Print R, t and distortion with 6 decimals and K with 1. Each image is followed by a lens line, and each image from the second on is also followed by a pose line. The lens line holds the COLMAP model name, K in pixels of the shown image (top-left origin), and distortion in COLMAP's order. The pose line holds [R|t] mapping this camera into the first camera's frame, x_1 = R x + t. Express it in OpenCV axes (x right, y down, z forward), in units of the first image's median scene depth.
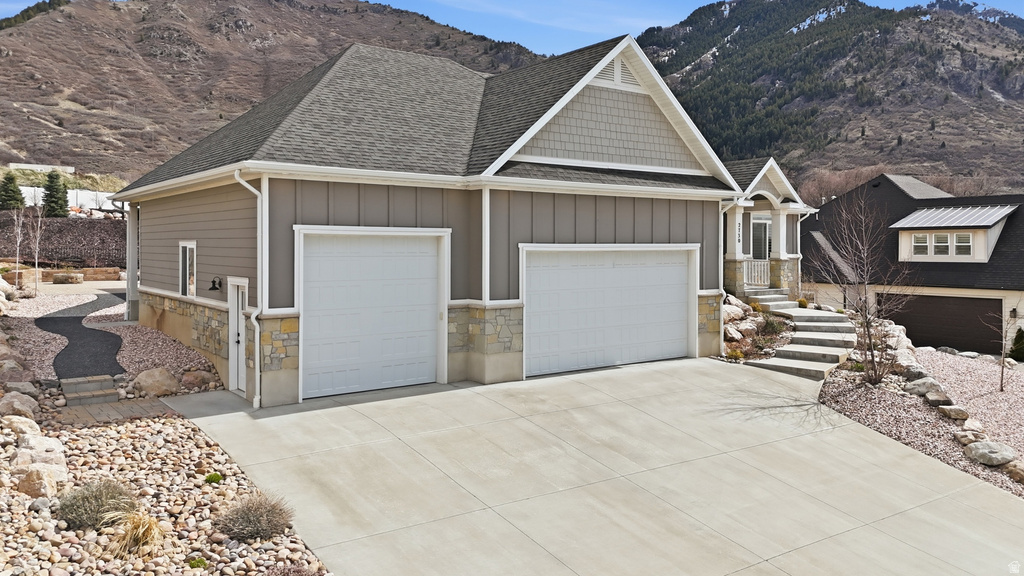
lens RADIAL K [[772.8, 0, 515.4], [0, 772.8, 251.0], [0, 0, 1]] dist [0.068955, -0.066563]
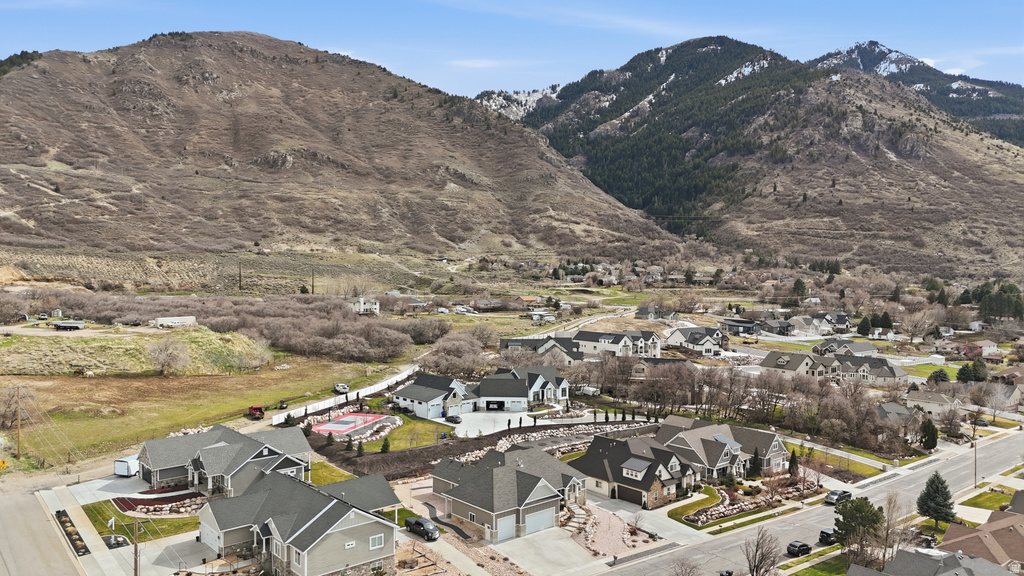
lens RADIAL K [[787.5, 0, 533.4], [0, 787.5, 292.6], [0, 0, 1]] dist [0.080237, -0.064926]
pose [[0.995462, 0.006629, 0.094931, -0.017542], [-0.010902, 0.998947, 0.044567, -0.066489], [-0.094536, -0.045399, 0.994486, -0.170046]]
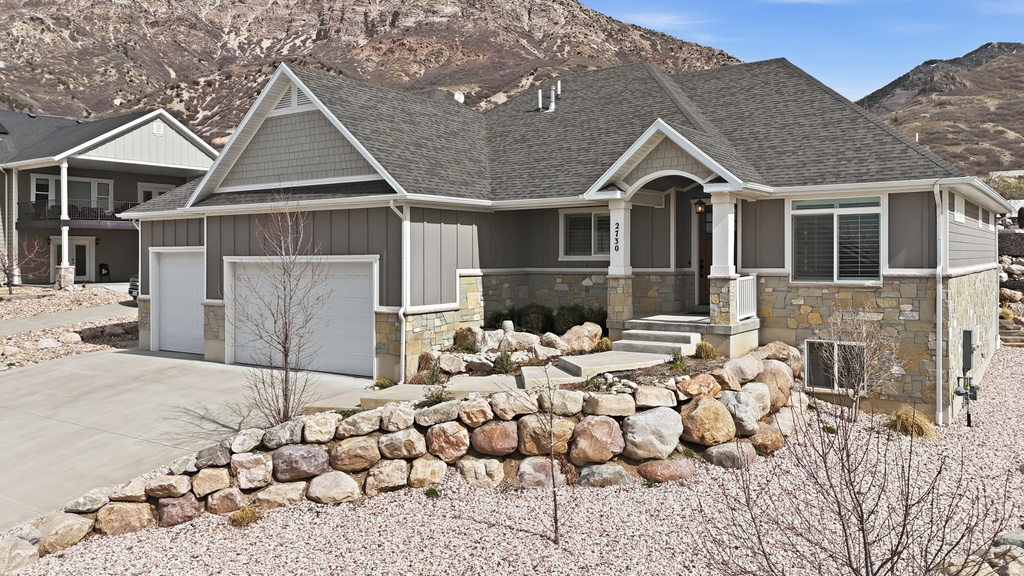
lens RADIAL K [[783.0, 0, 513.7], [0, 783.0, 269.2], [0, 0, 1]] dist [0.069303, -0.067648]
pose [[0.299725, 0.008680, -0.953986, 0.042004], [0.005701, 0.999924, 0.010889, -0.000021], [0.954009, -0.008702, 0.299653, 0.031944]]
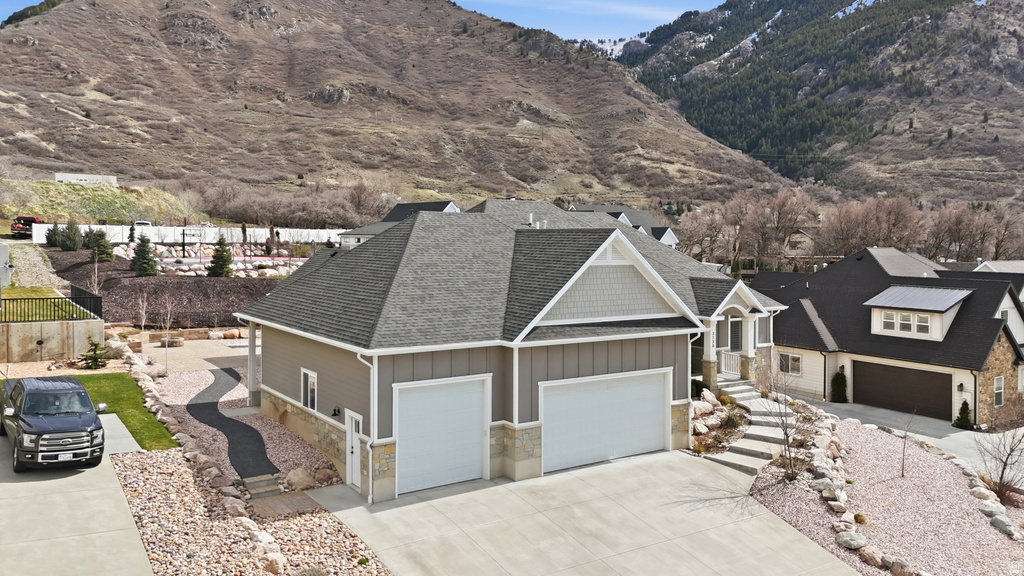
lens RADIAL K [[800.8, 0, 514.1], [0, 800.8, 267.3], [0, 0, 1]] dist [0.066763, -0.060332]
pose [[0.999295, 0.011898, -0.035619, 0.000229], [-0.010717, 0.999392, 0.033171, -0.008233], [0.035992, -0.032766, 0.998815, -0.014828]]
